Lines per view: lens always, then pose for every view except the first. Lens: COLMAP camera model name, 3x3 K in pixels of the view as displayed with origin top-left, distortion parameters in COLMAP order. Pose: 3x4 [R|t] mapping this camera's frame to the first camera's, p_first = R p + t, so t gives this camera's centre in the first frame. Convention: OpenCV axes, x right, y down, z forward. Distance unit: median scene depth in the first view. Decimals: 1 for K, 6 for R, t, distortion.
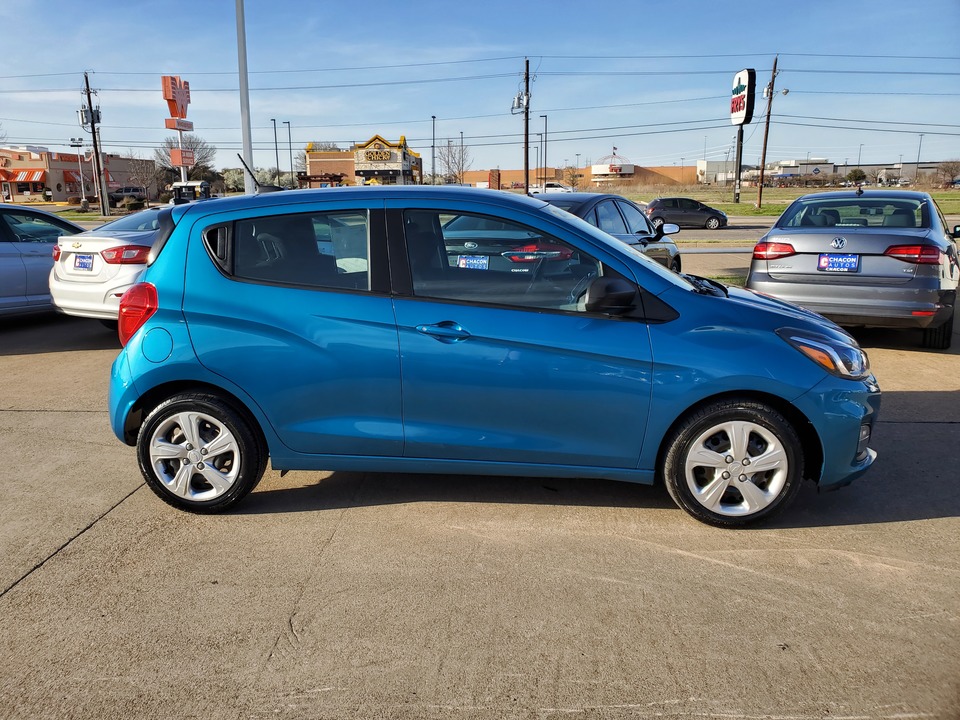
lens RADIAL K [[752.3, 0, 480.0], [0, 752.3, 360.0], [0, 0, 1]] dist [0.005755, 0.009199]
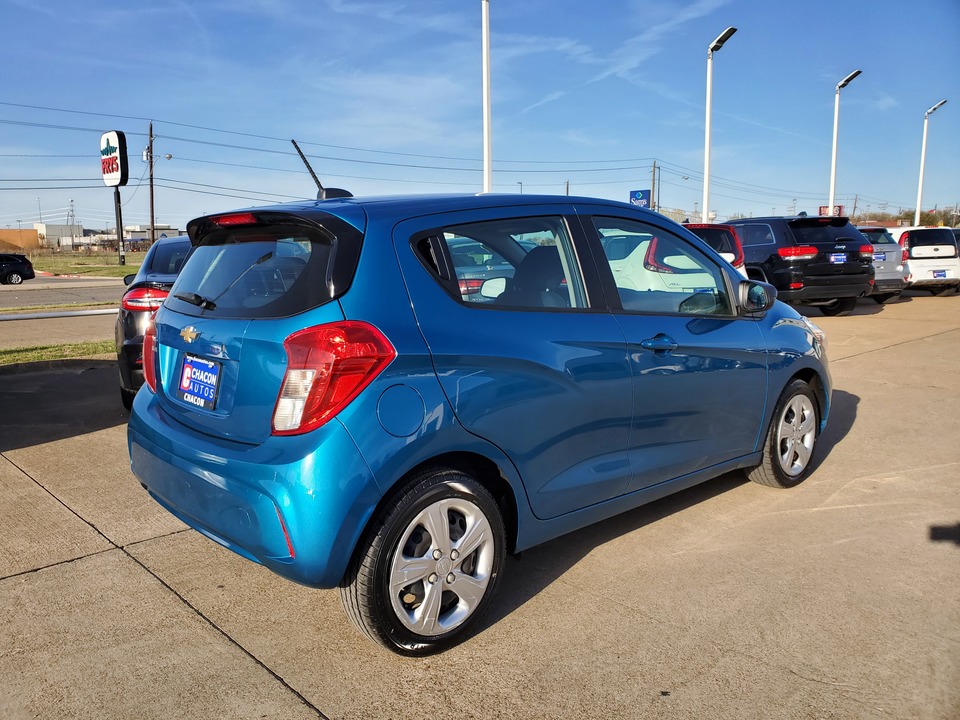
lens RADIAL K [[743.1, 0, 480.0], [0, 743.1, 360.0], [0, 0, 1]] dist [-0.002925, 0.004737]
pose [[0.691822, -0.108085, 0.713932, -0.137157], [0.165135, 0.986213, -0.010714, -0.007266], [-0.702931, 0.125307, 0.700133, 0.081725]]
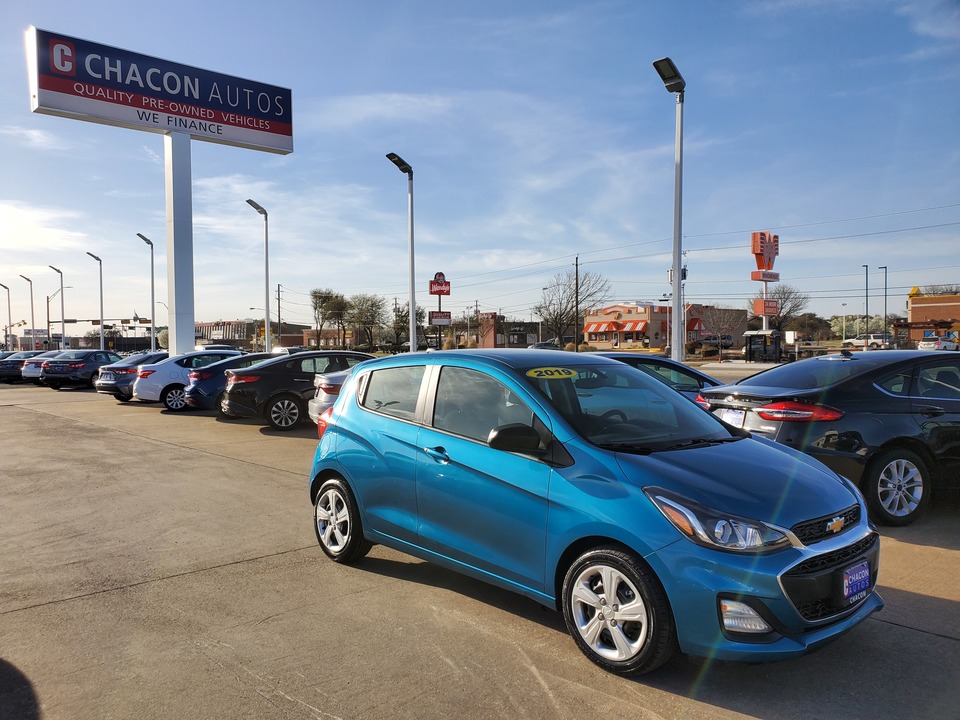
lens RADIAL K [[782.6, 0, 479.9], [0, 782.6, 387.2], [0, 0, 1]] dist [-0.003564, -0.005335]
pose [[0.713895, 0.045805, -0.698753, 0.156133], [-0.154630, 0.983537, -0.093508, -0.006015], [0.682966, 0.174803, 0.709226, 0.005483]]
